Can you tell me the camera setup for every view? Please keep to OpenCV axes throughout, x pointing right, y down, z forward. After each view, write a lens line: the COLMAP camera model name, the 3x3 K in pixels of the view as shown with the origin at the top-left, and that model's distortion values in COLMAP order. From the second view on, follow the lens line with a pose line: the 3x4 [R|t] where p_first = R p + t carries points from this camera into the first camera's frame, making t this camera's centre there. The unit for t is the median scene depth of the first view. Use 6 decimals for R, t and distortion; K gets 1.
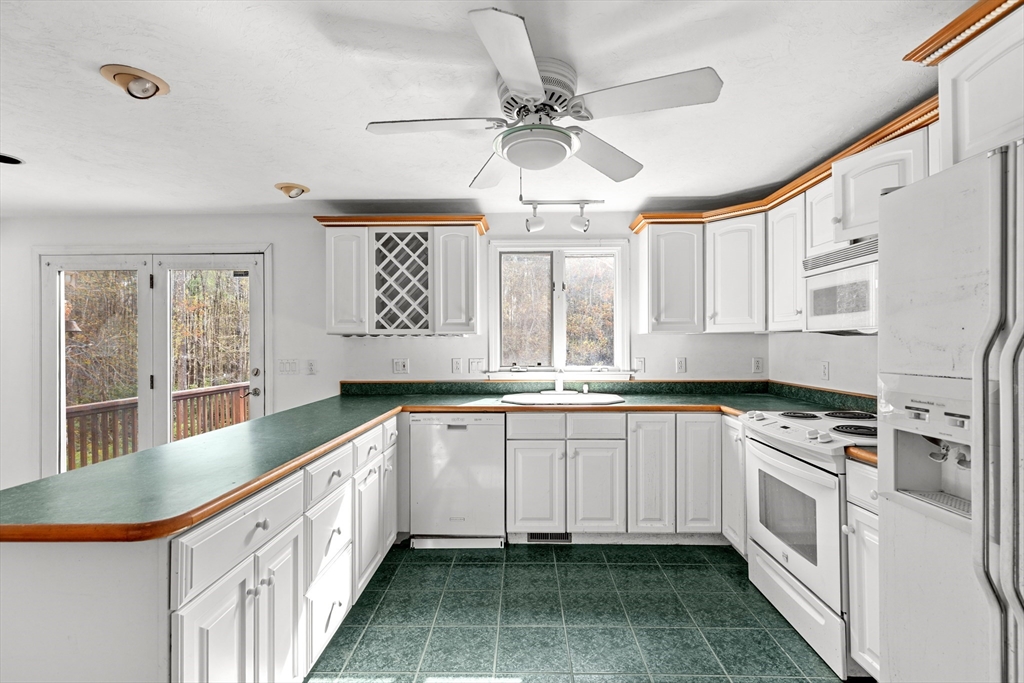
lens RADIAL K [[463.1, 0, 507.9], [0, 463.1, 342.4], [0, 0, 1]] dist [0.004641, 0.000211]
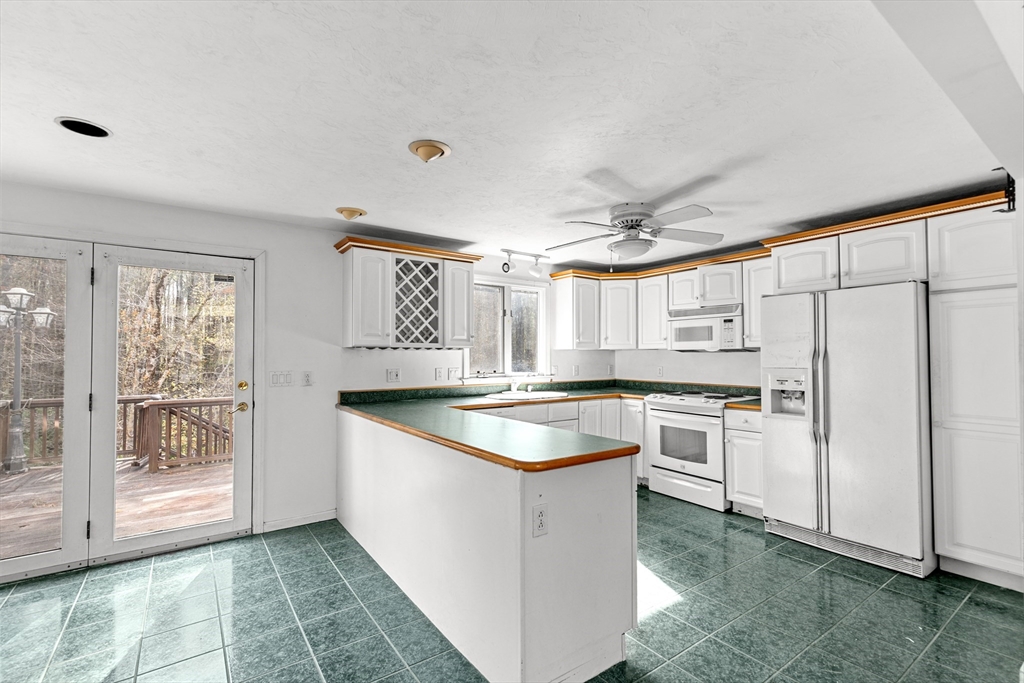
lens RADIAL K [[463.1, 0, 513.6], [0, 463.1, 342.7], [0, 0, 1]] dist [0.004641, 0.000211]
pose [[0.800050, 0.020510, 0.599583, -0.732958], [-0.003706, 0.999565, -0.029248, 0.004015], [-0.599922, 0.021178, 0.799778, -0.081914]]
